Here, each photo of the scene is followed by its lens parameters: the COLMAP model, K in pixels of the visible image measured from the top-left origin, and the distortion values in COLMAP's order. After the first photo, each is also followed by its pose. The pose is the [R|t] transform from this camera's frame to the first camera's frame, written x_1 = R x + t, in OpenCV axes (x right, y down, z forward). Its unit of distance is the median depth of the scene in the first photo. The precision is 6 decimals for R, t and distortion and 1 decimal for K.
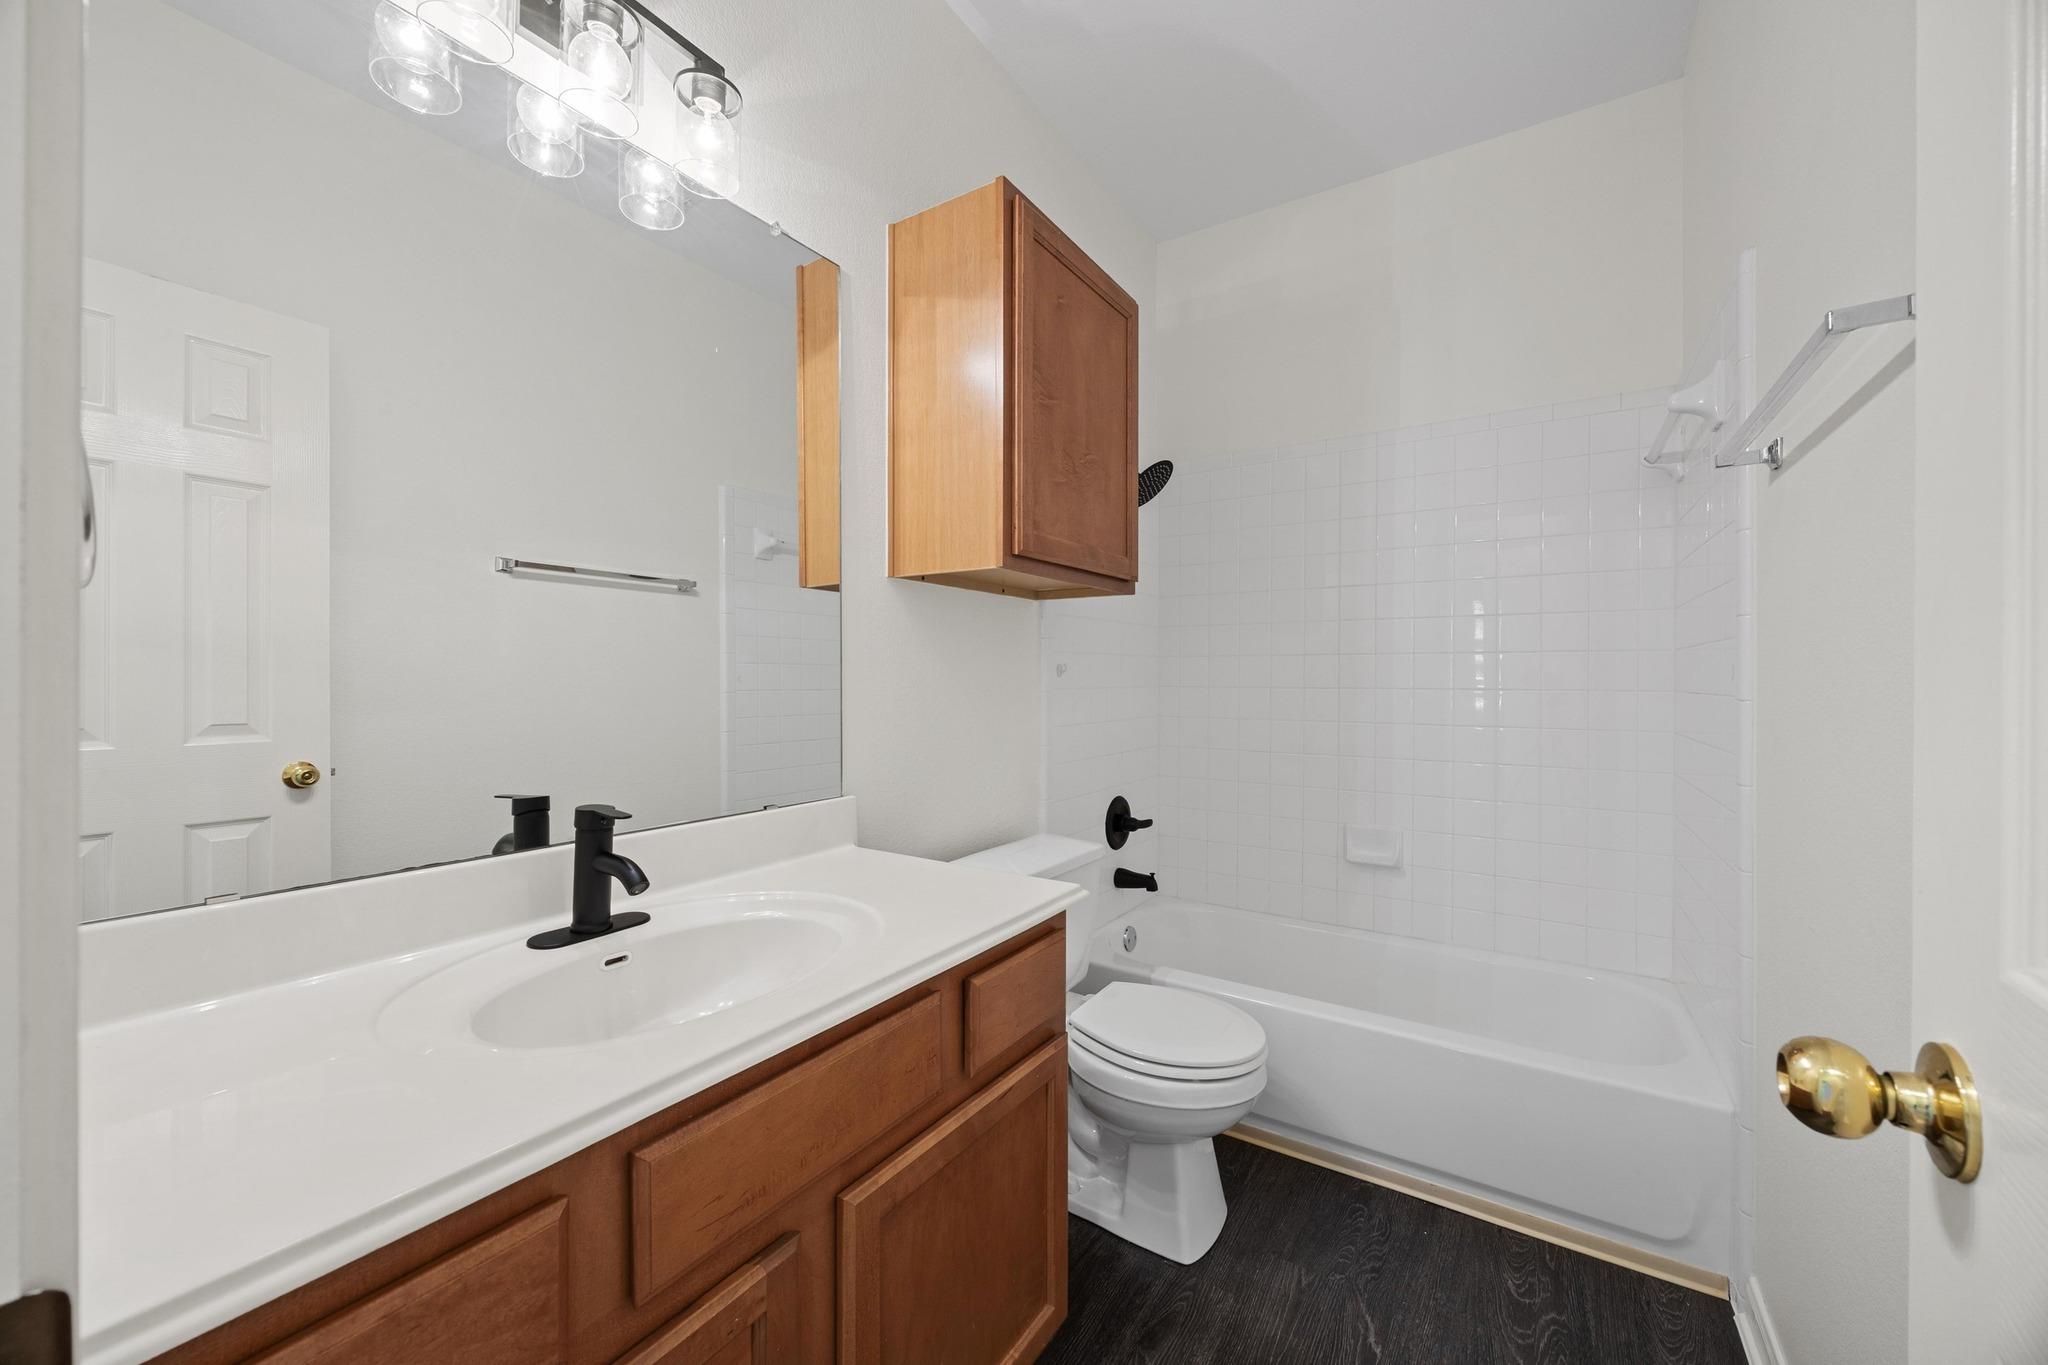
lens RADIAL K [[787.9, 0, 1031.6], [0, 787.9, 682.9], [0, 0, 1]] dist [-0.001938, -0.000083]
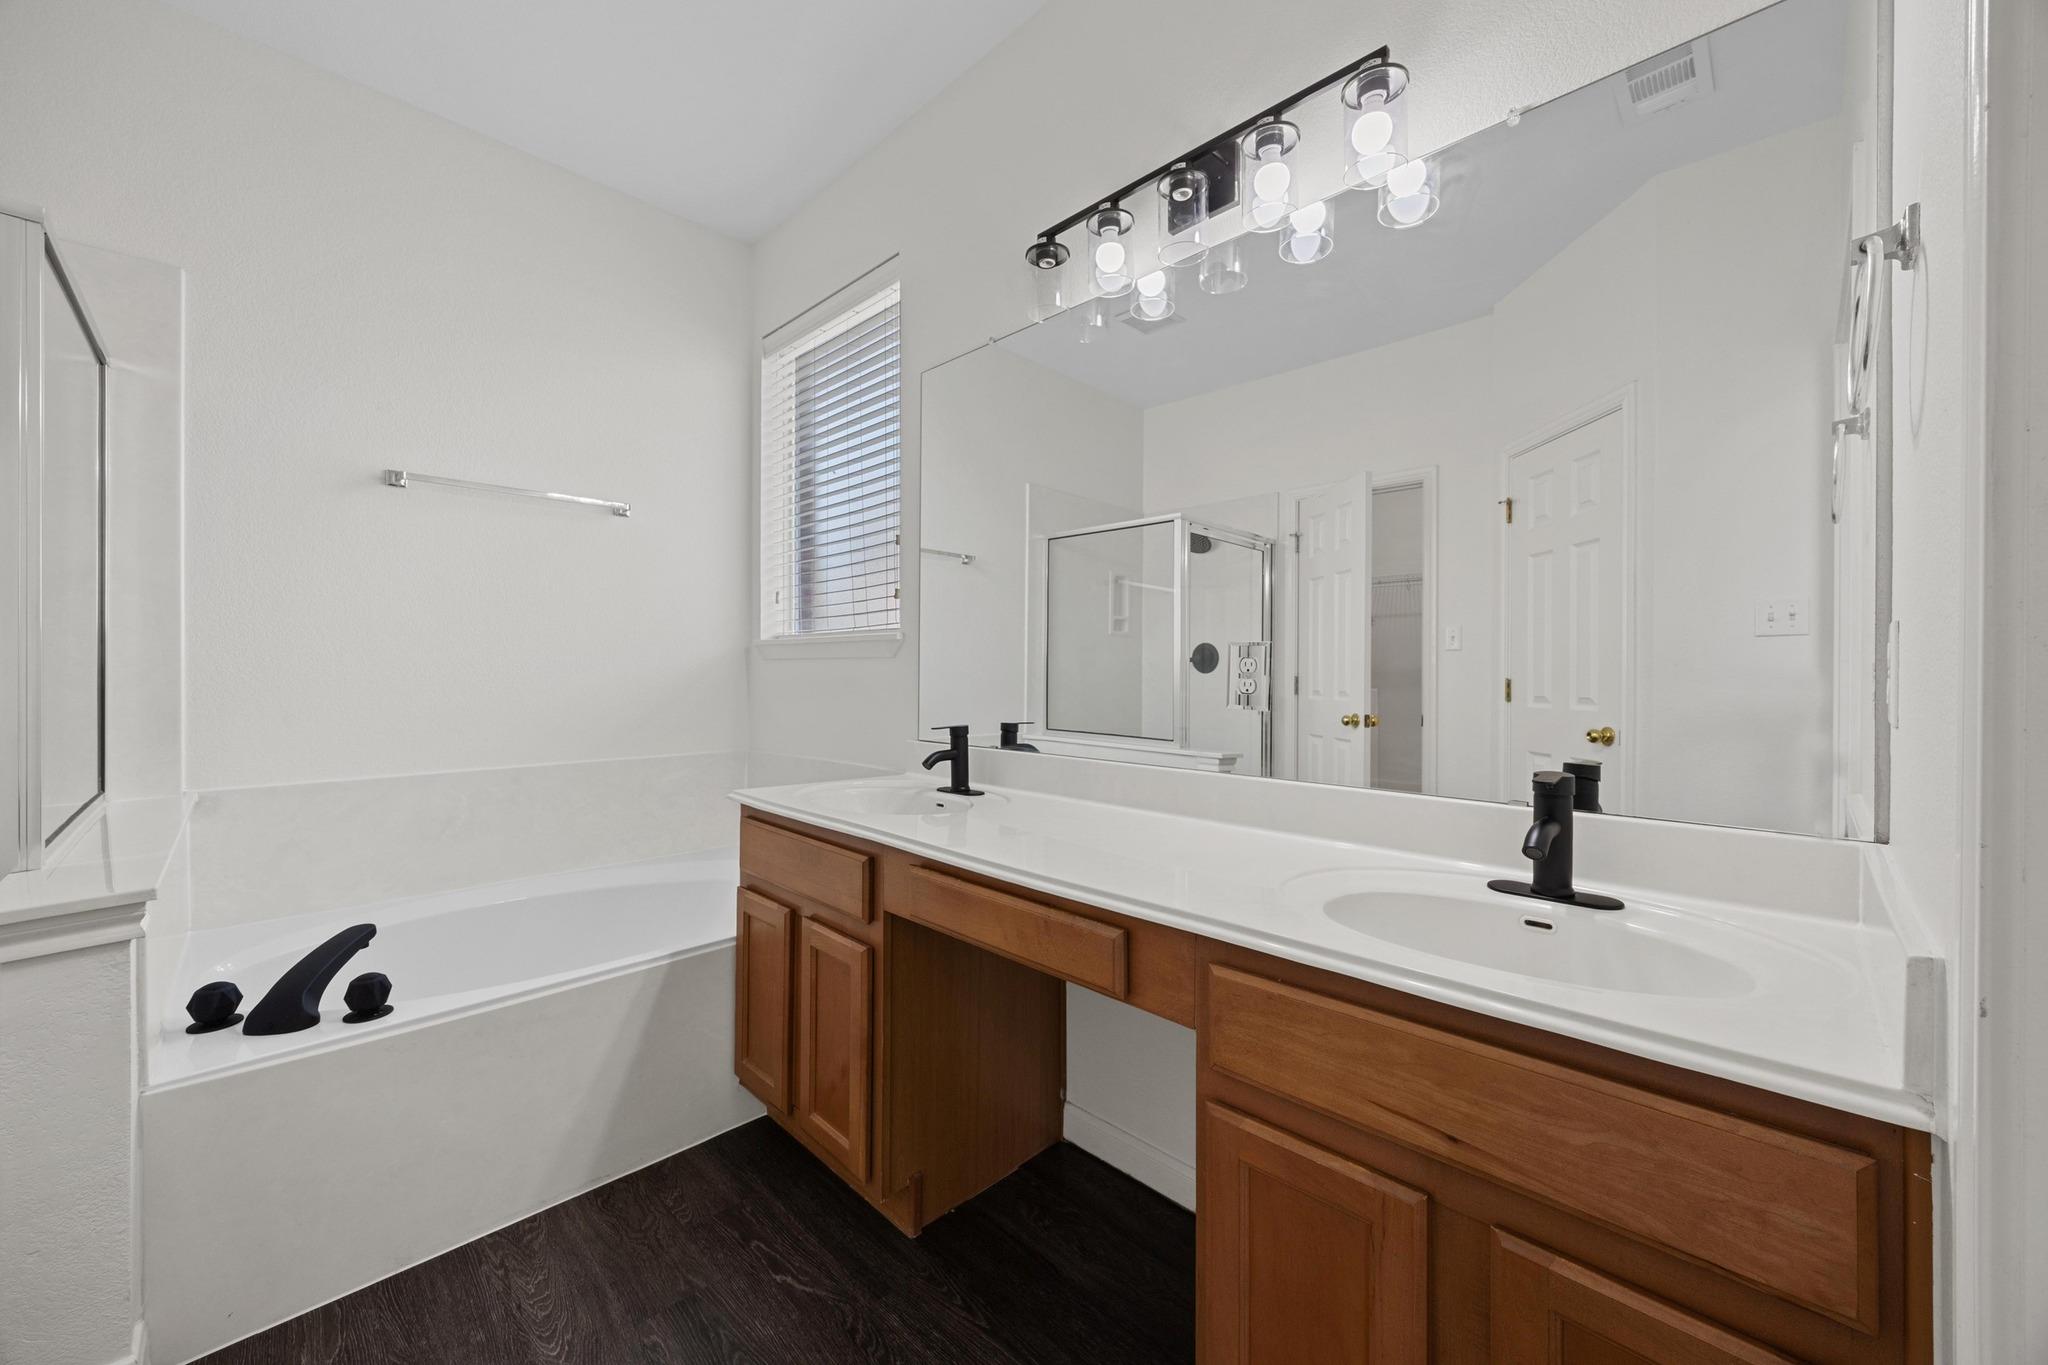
lens RADIAL K [[787.9, 0, 1032.7], [0, 787.9, 663.6], [0, 0, 1]] dist [-0.001938, -0.000083]
pose [[-0.213998, 0.007274, -0.976807, 1.314052], [-0.002305, 0.999966, 0.007952, -0.001217], [0.976831, 0.003953, -0.213974, 1.459225]]
